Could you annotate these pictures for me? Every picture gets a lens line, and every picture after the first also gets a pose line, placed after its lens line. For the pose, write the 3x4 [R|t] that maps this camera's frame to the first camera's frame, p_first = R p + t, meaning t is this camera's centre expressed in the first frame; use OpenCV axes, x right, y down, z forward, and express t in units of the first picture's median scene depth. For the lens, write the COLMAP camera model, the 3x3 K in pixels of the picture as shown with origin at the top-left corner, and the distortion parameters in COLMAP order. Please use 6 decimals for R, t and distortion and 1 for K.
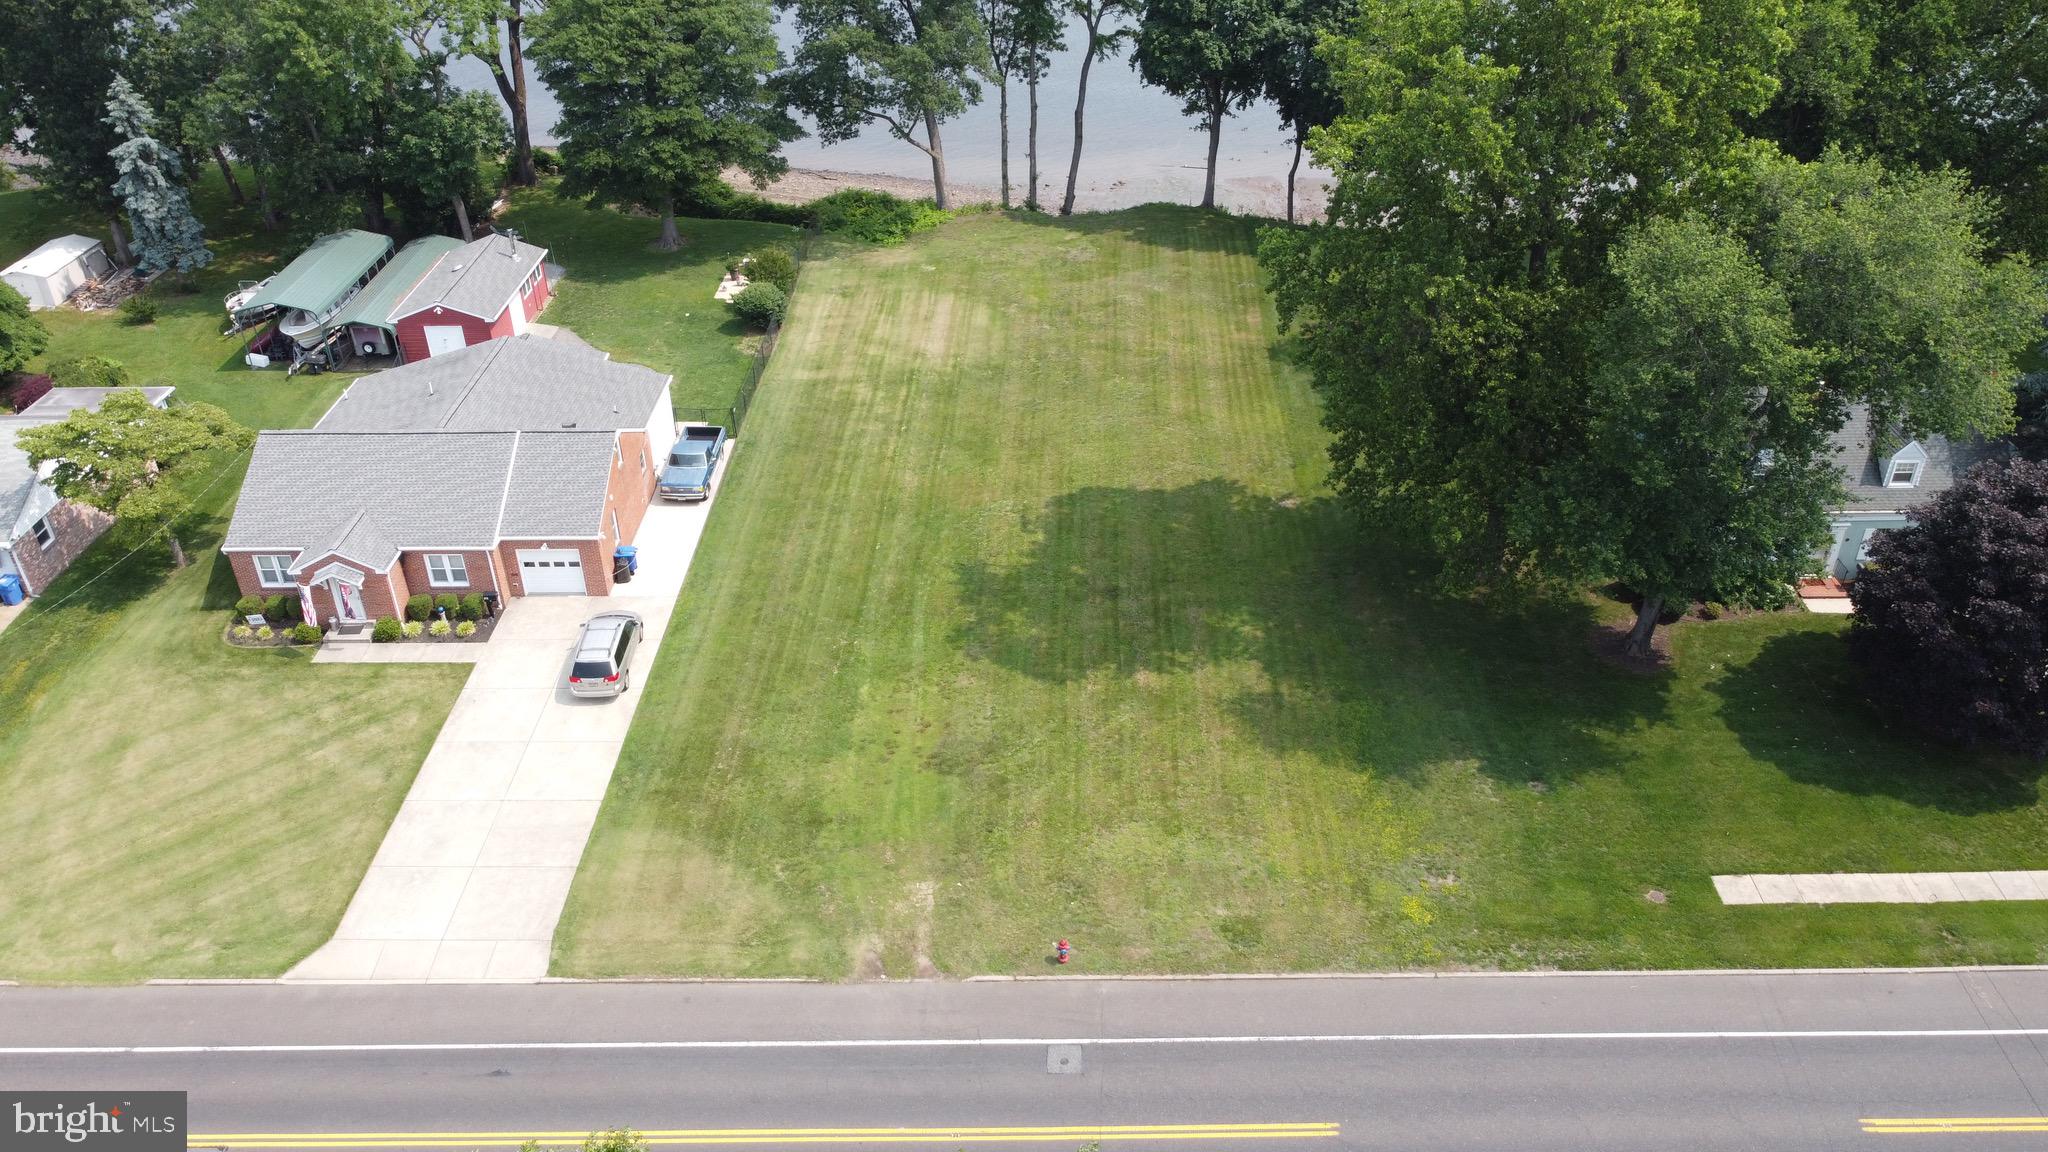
lens RADIAL K [[1549.5, 0, 1028.0], [0, 1549.5, 564.3], [0, 0, 1]] dist [0.005807, -0.009633]
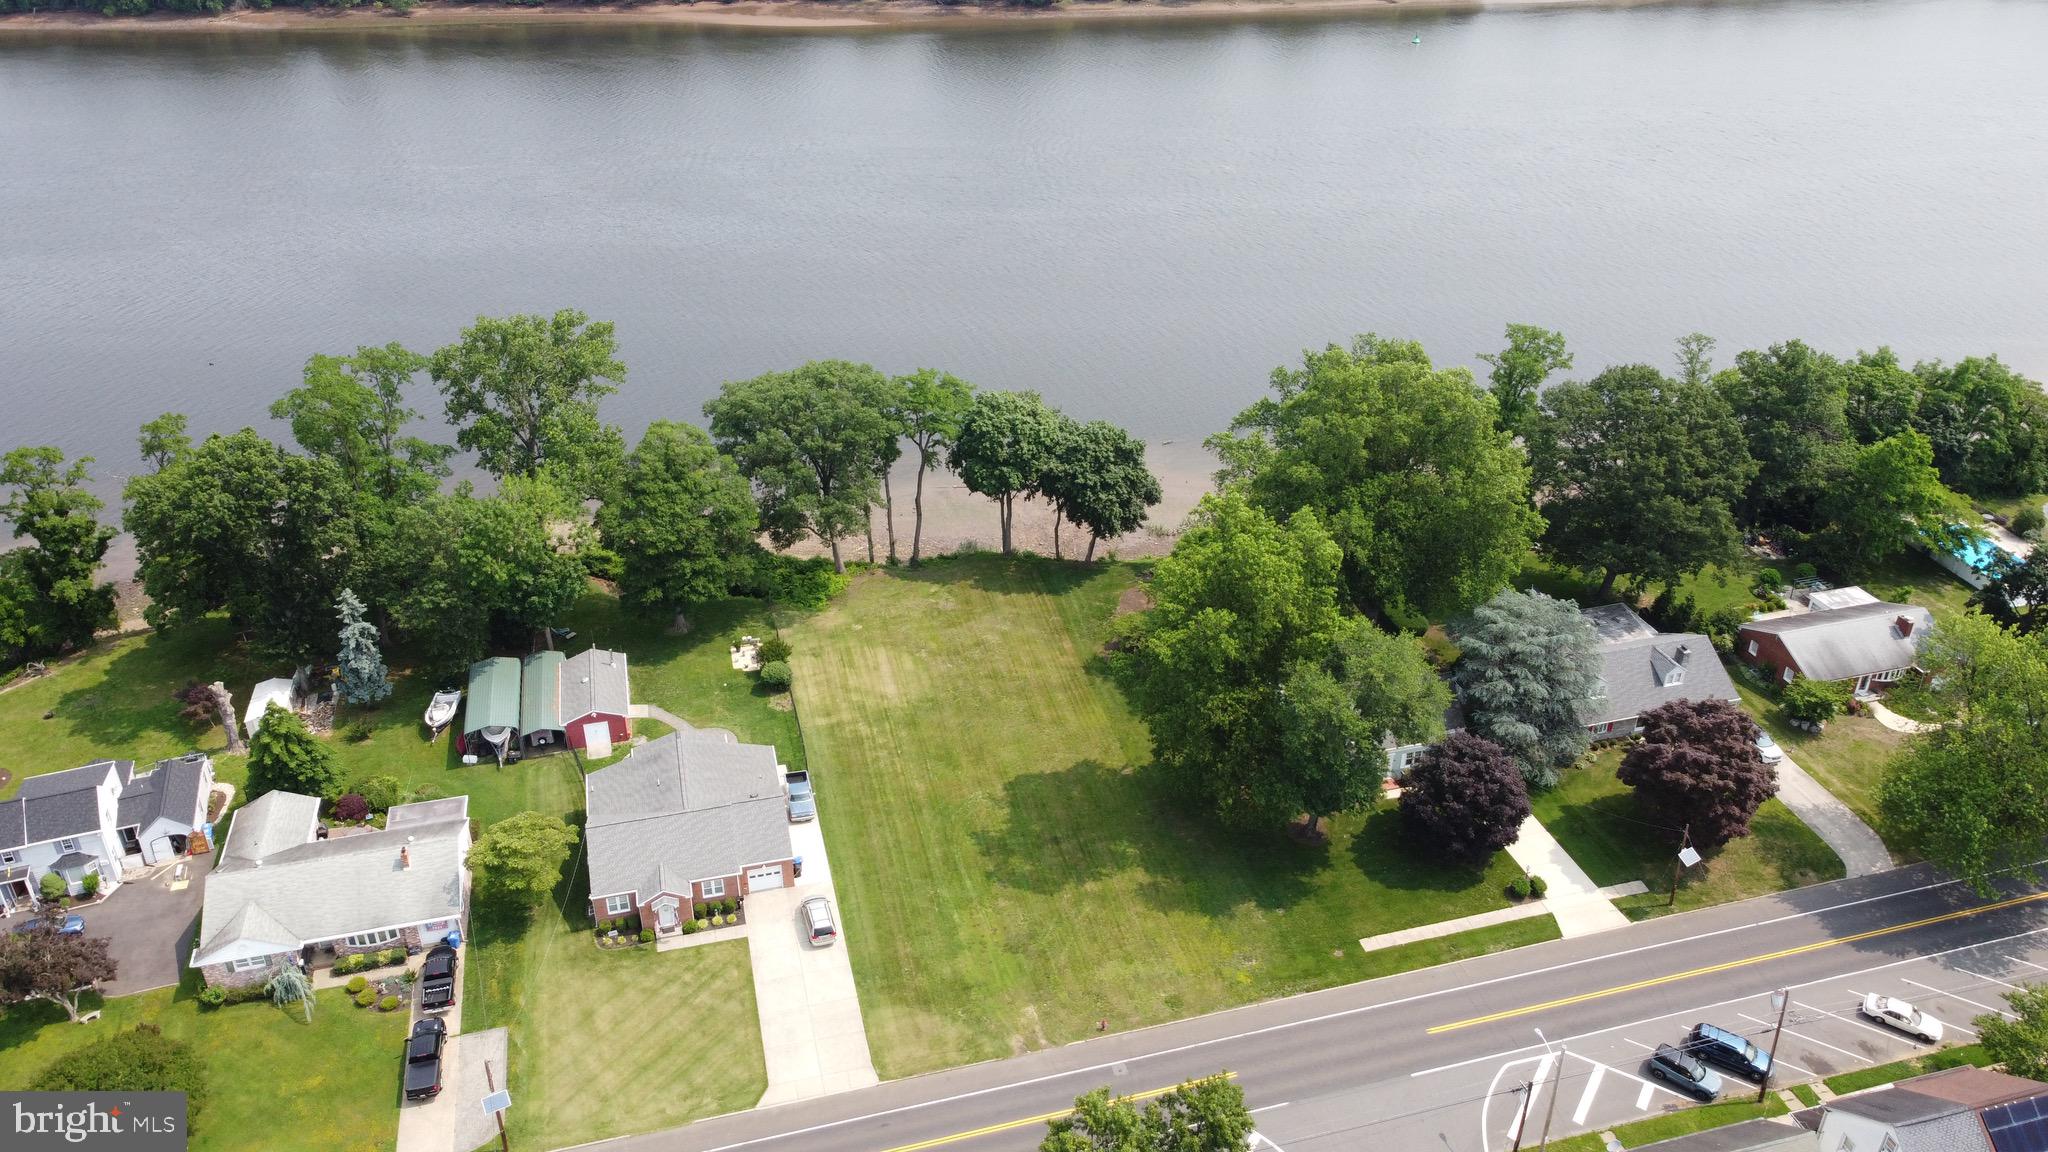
lens RADIAL K [[1549.5, 0, 1028.0], [0, 1549.5, 564.3], [0, 0, 1]] dist [0.005807, -0.009633]
pose [[0.964527, -0.121002, 0.234618, -0.396232], [0.133550, 0.990302, -0.038289, -0.257069], [-0.227709, 0.068264, 0.971333, -0.909365]]
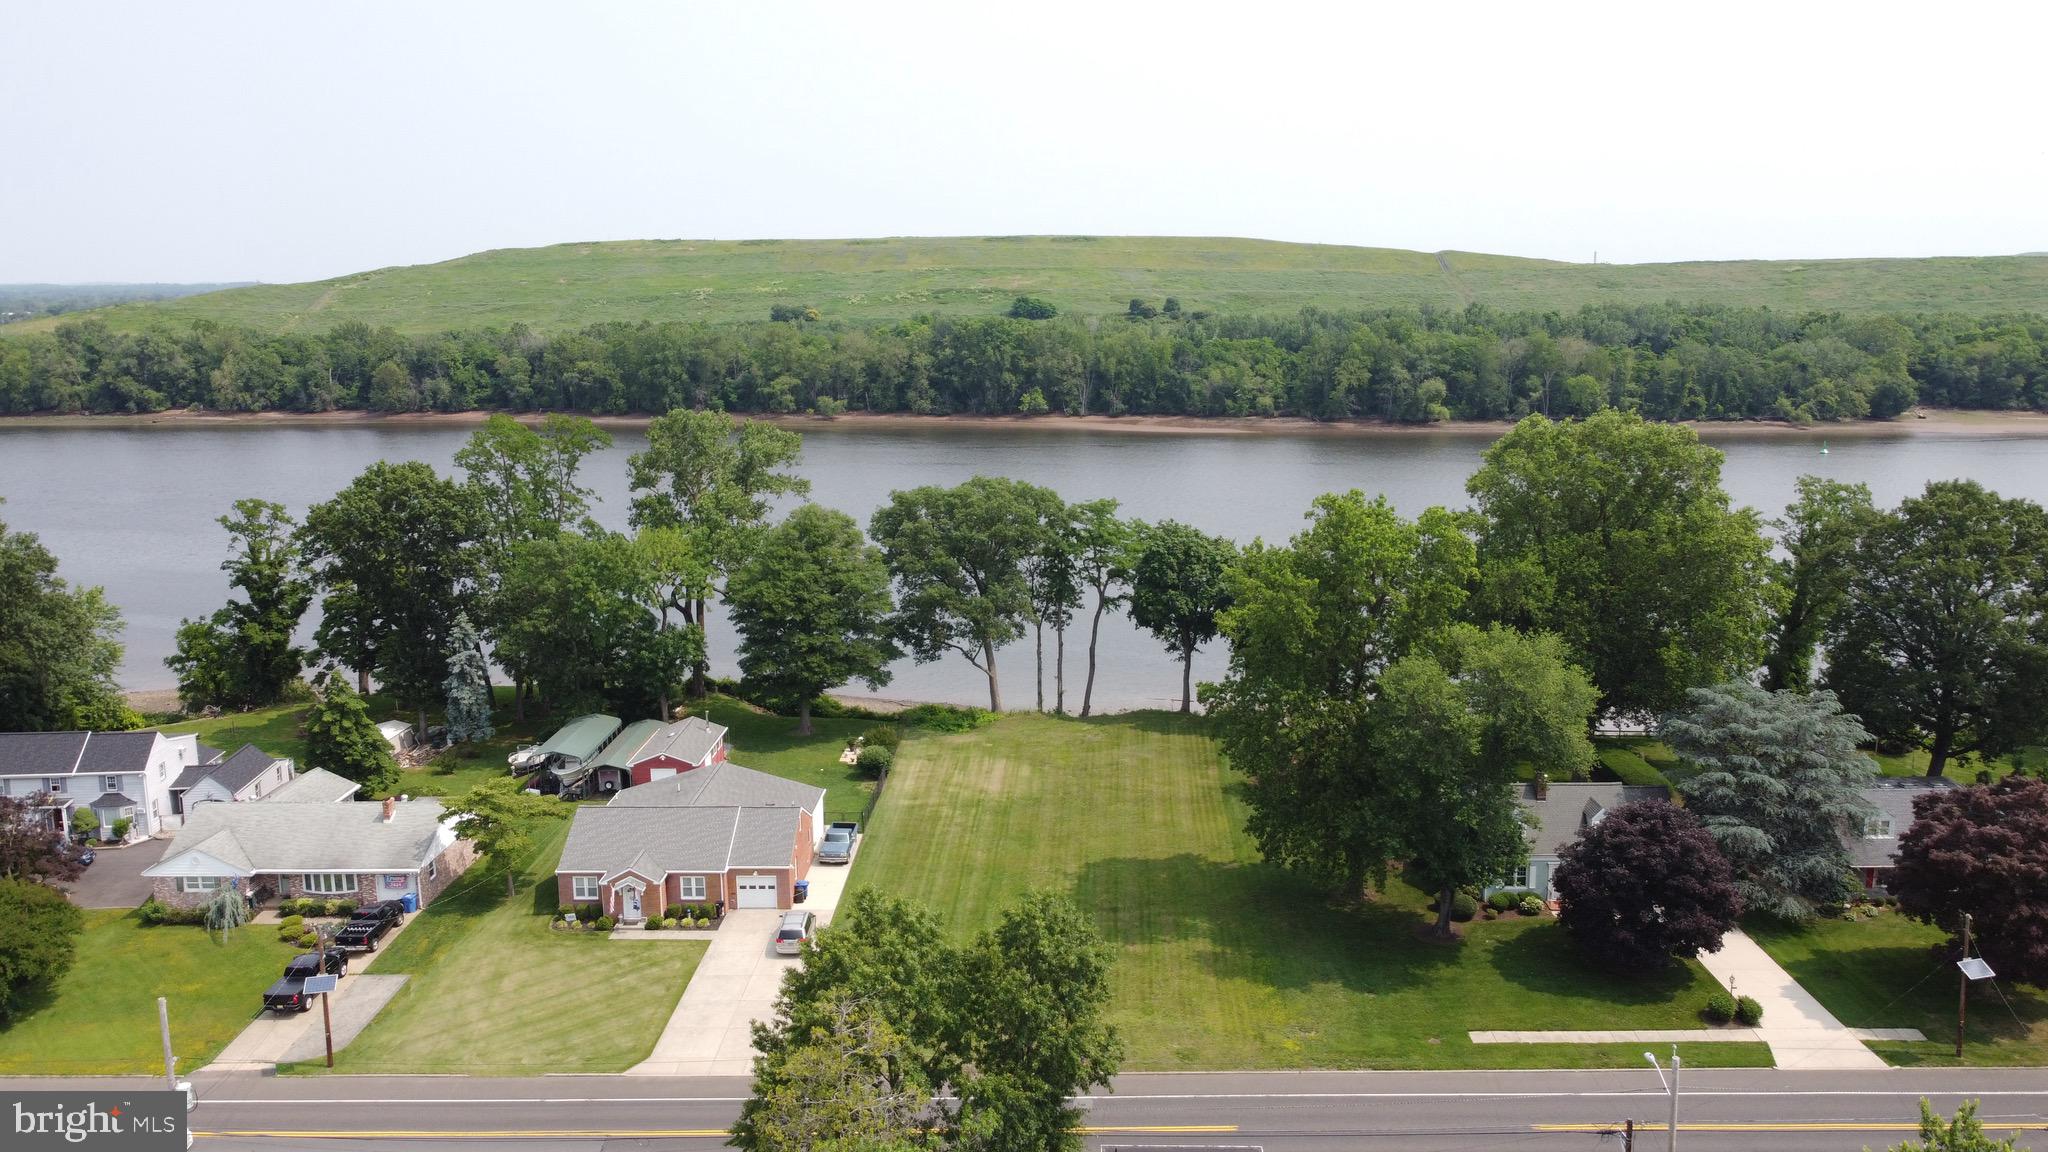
lens RADIAL K [[1553.2, 0, 1023.3], [0, 1553.2, 539.2], [0, 0, 1]] dist [0.008971, -0.013423]
pose [[0.999842, 0.005139, -0.016991, -0.011796], [-0.011336, 0.921434, -0.388369, 0.286499], [0.013660, 0.388500, 0.921347, -0.593478]]
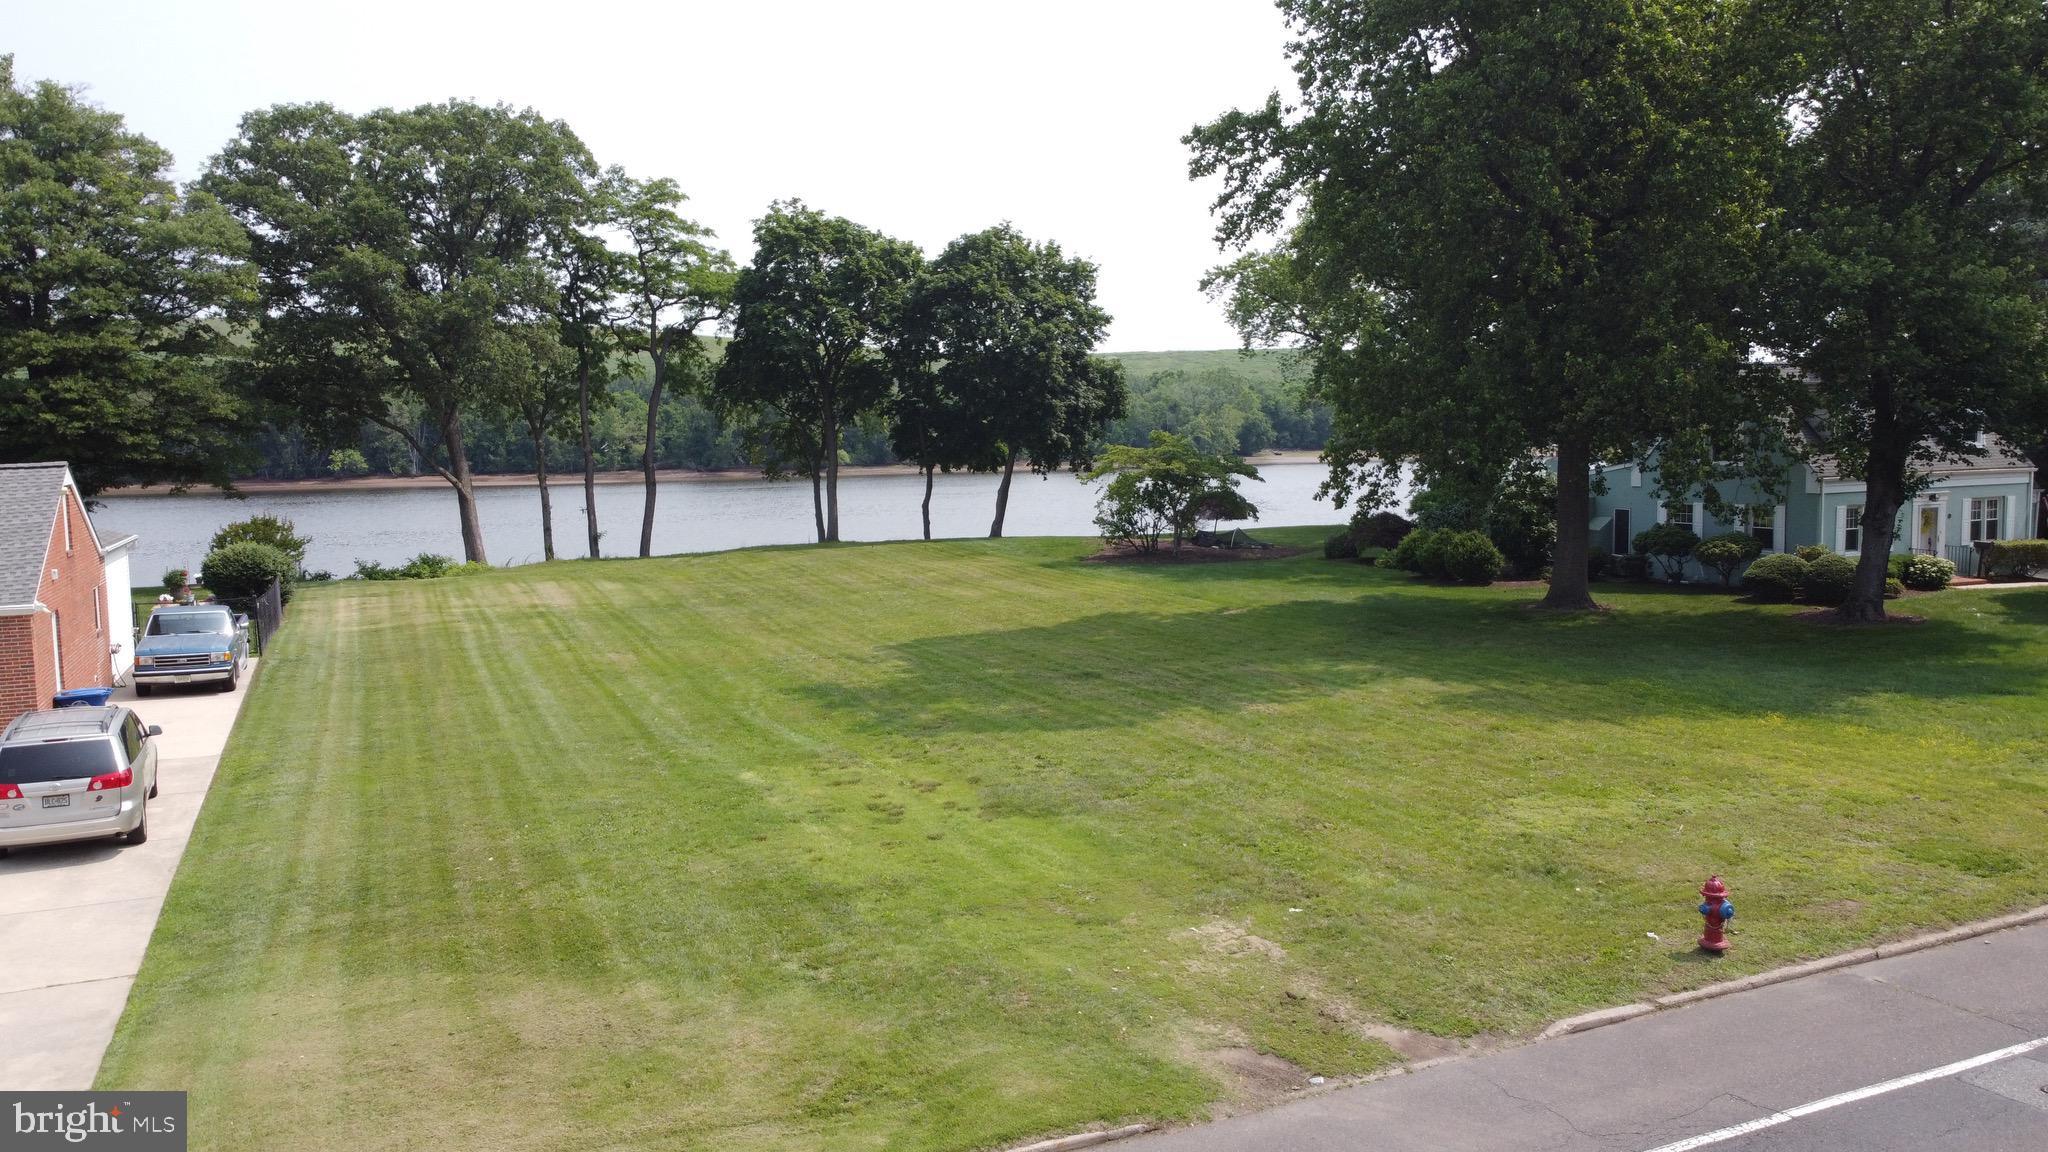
lens RADIAL K [[1547.2, 0, 1023.1], [0, 1547.2, 590.2], [0, 0, 1]] dist [-0.002333, 0.000033]
pose [[0.911813, -0.047552, 0.407843, -0.197533], [0.224997, 0.888737, -0.399404, 0.213463], [-0.343472, 0.455945, 0.821061, 0.535377]]
